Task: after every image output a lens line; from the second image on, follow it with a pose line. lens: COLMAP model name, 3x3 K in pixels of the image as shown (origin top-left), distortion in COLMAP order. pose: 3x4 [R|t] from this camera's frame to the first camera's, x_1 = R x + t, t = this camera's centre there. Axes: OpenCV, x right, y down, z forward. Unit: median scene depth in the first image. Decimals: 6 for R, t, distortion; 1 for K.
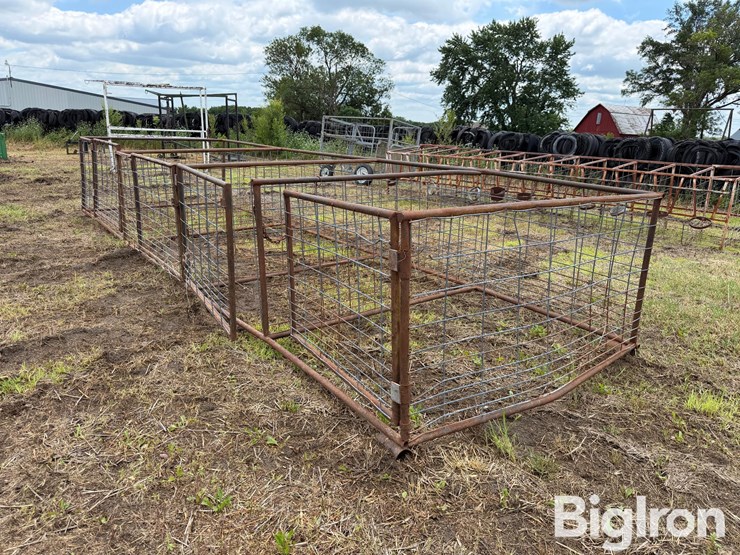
lens RADIAL K [[524.3, 0, 368.1], [0, 524.3, 281.5], [0, 0, 1]] dist [0.061856, -0.074378]
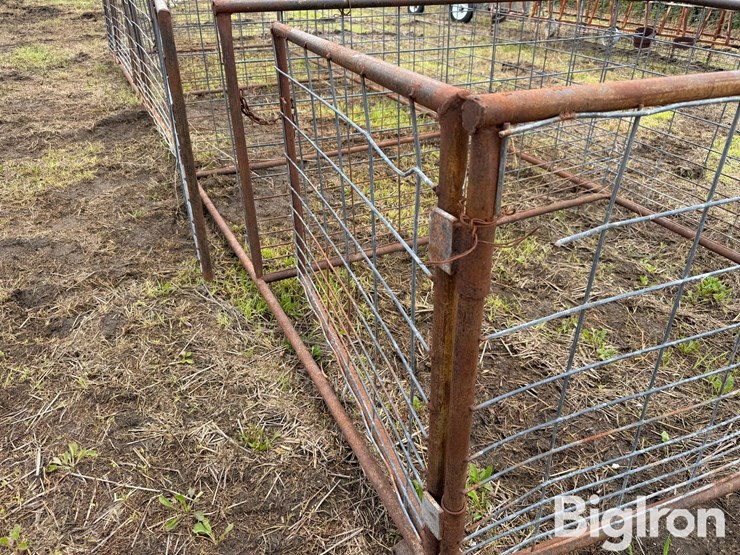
lens RADIAL K [[535.1, 0, 367.4], [0, 535.1, 283.4], [0, 0, 1]] dist [0.000123, -0.006391]
pose [[0.984533, 0.083251, -0.154156, 0.033879], [-0.039176, 0.962220, 0.269439, -0.064616], [0.170763, -0.259232, 0.950599, 0.389944]]
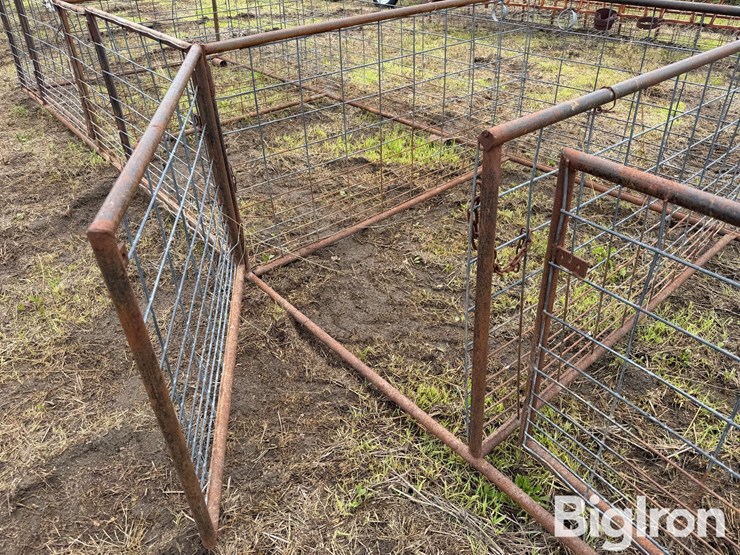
lens RADIAL K [[524.3, 0, 368.1], [0, 524.3, 281.5], [0, 0, 1]] dist [0.061856, -0.074378]
pose [[0.997251, -0.072652, 0.014596, -0.273036], [0.064275, 0.946060, 0.317553, -0.193126], [-0.036880, -0.315742, 0.948128, 0.569008]]
